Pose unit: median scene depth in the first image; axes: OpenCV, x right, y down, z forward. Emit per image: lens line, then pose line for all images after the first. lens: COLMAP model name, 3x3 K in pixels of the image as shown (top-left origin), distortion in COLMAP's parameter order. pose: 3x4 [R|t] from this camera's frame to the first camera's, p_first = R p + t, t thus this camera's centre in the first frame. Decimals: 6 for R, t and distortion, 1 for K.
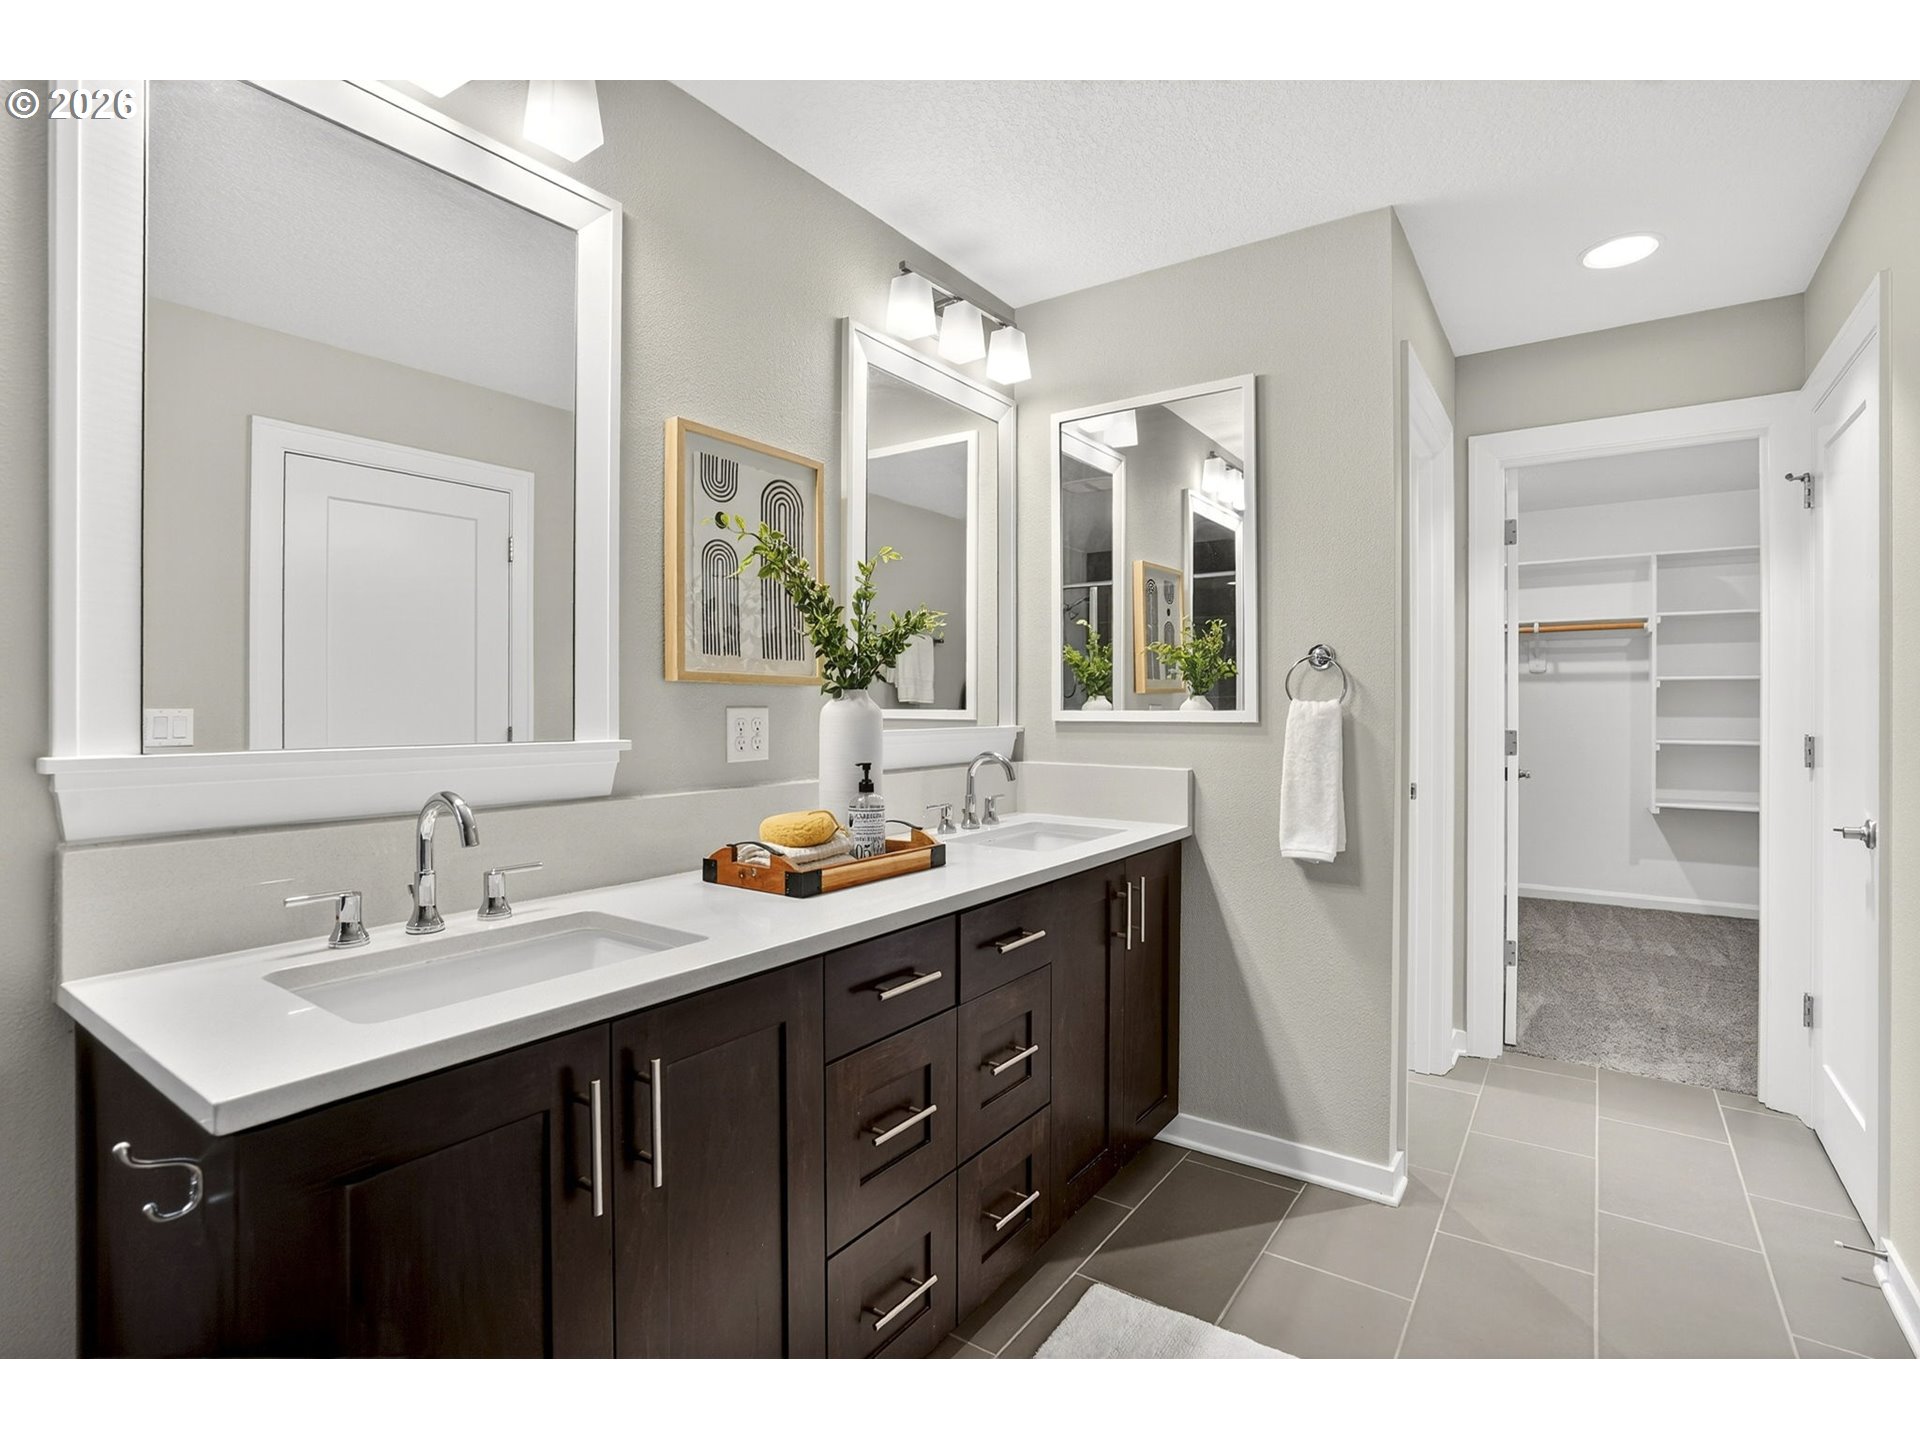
lens RADIAL K [[900.1, 0, 959.7], [0, 900.1, 716.0], [0, 0, 1]] dist [-0.031647, 0.000078]
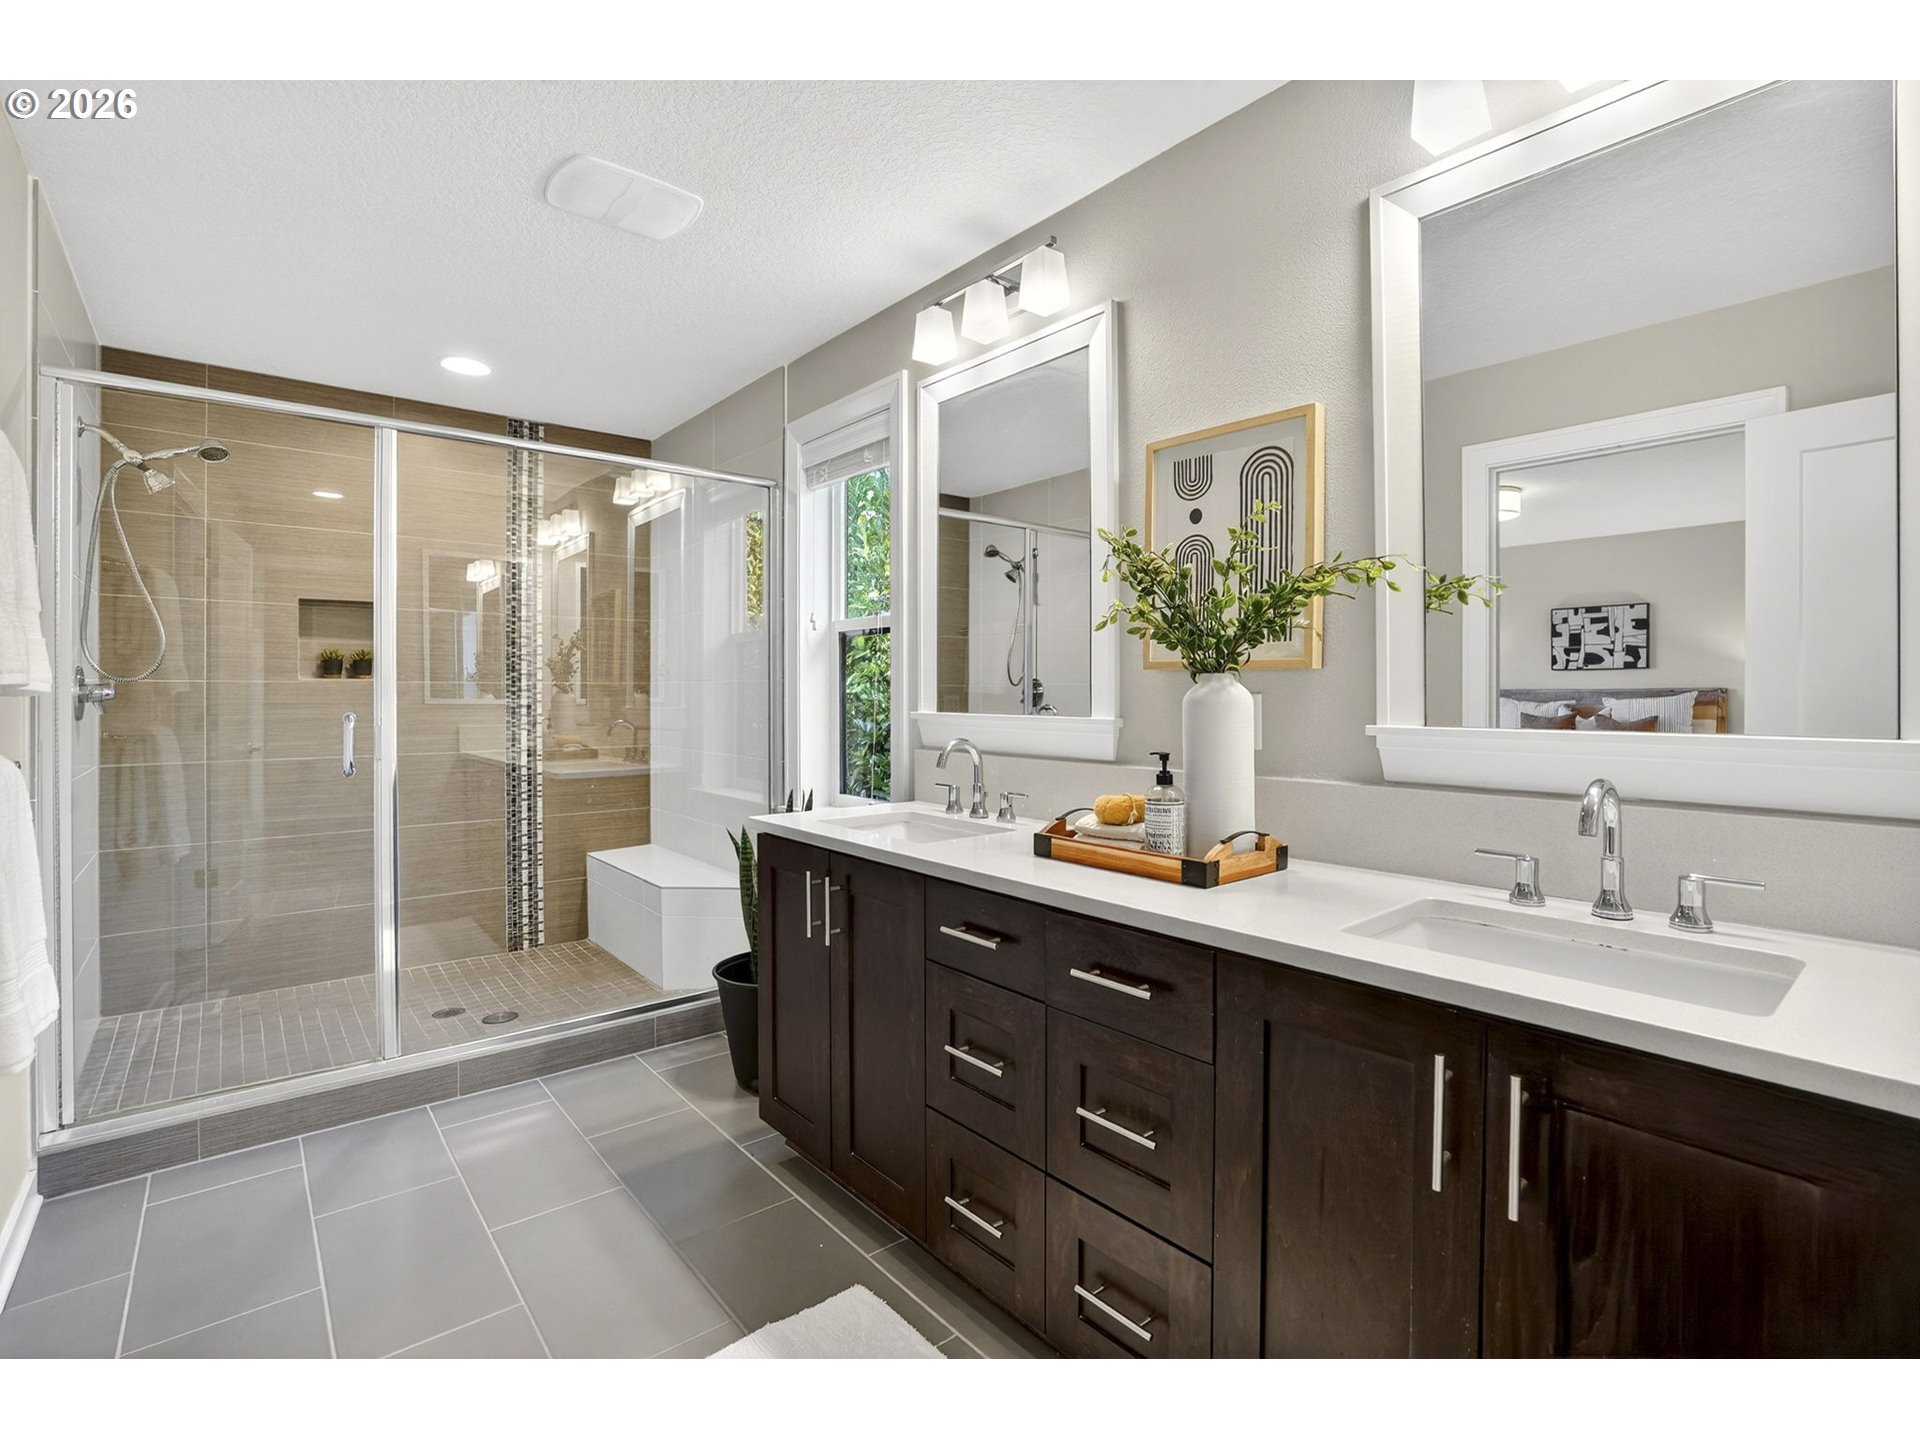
lens RADIAL K [[900.1, 0, 954.5], [0, 900.1, 705.8], [0, 0, 1]] dist [-0.031647, 0.000078]
pose [[-0.261618, 0.023992, -0.964873, 1.399407], [0.012376, 0.999692, 0.021502, -0.034283], [0.965092, -0.006316, -0.261834, 1.674328]]
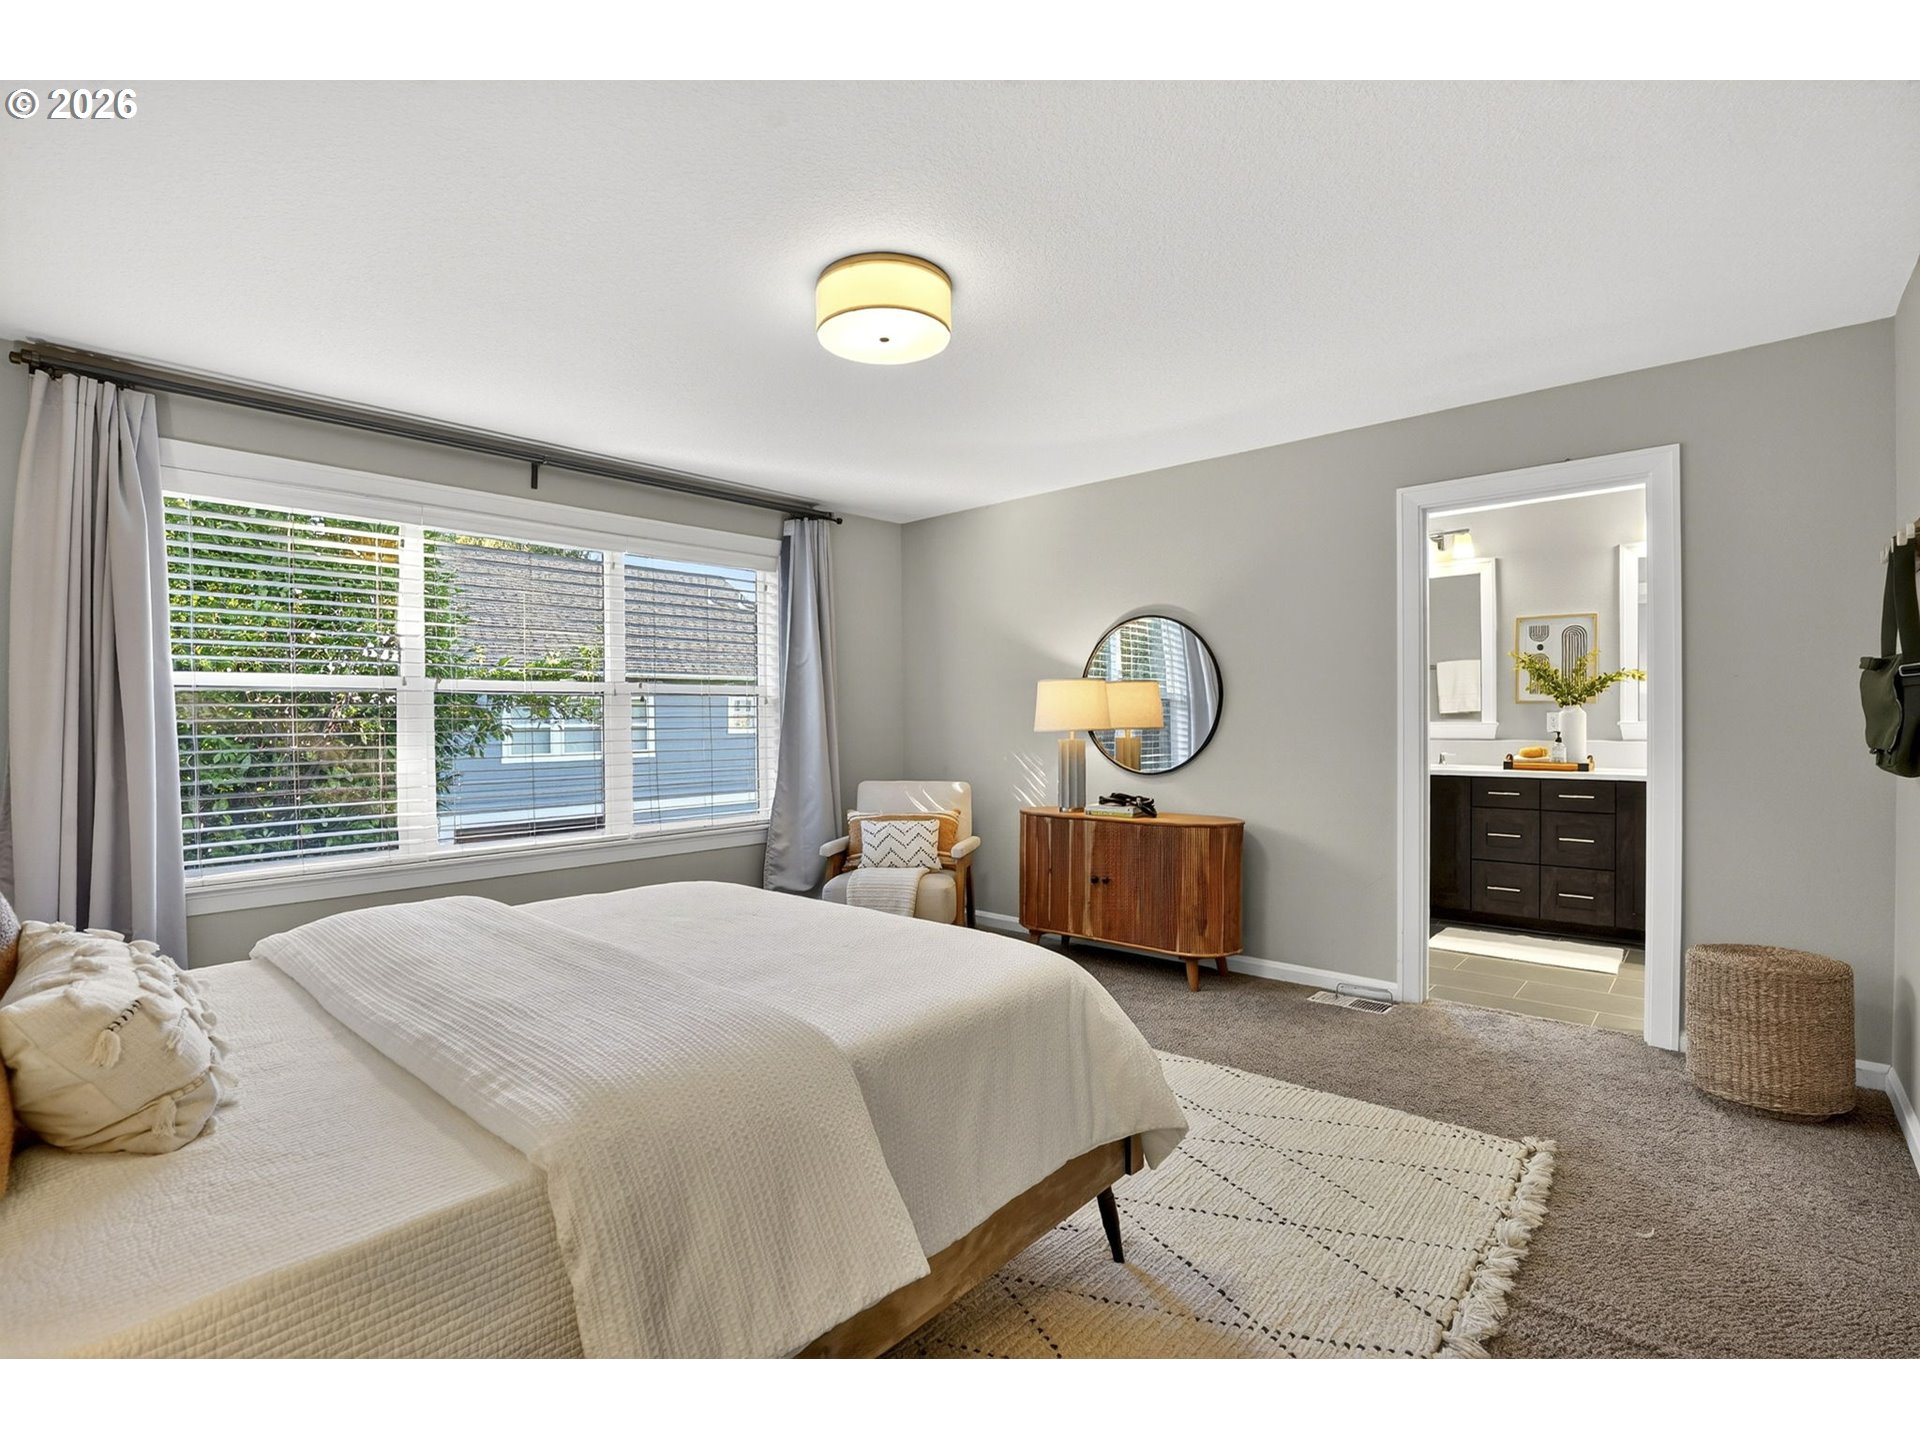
lens RADIAL K [[900.1, 0, 969.2], [0, 900.1, 715.4], [0, 0, 1]] dist [-0.031647, 0.000078]
pose [[-0.107550, 0.005656, -0.994184, 4.652880], [0.002451, 0.999982, 0.005423, -0.030906], [0.994197, -0.001853, -0.107562, -0.877657]]
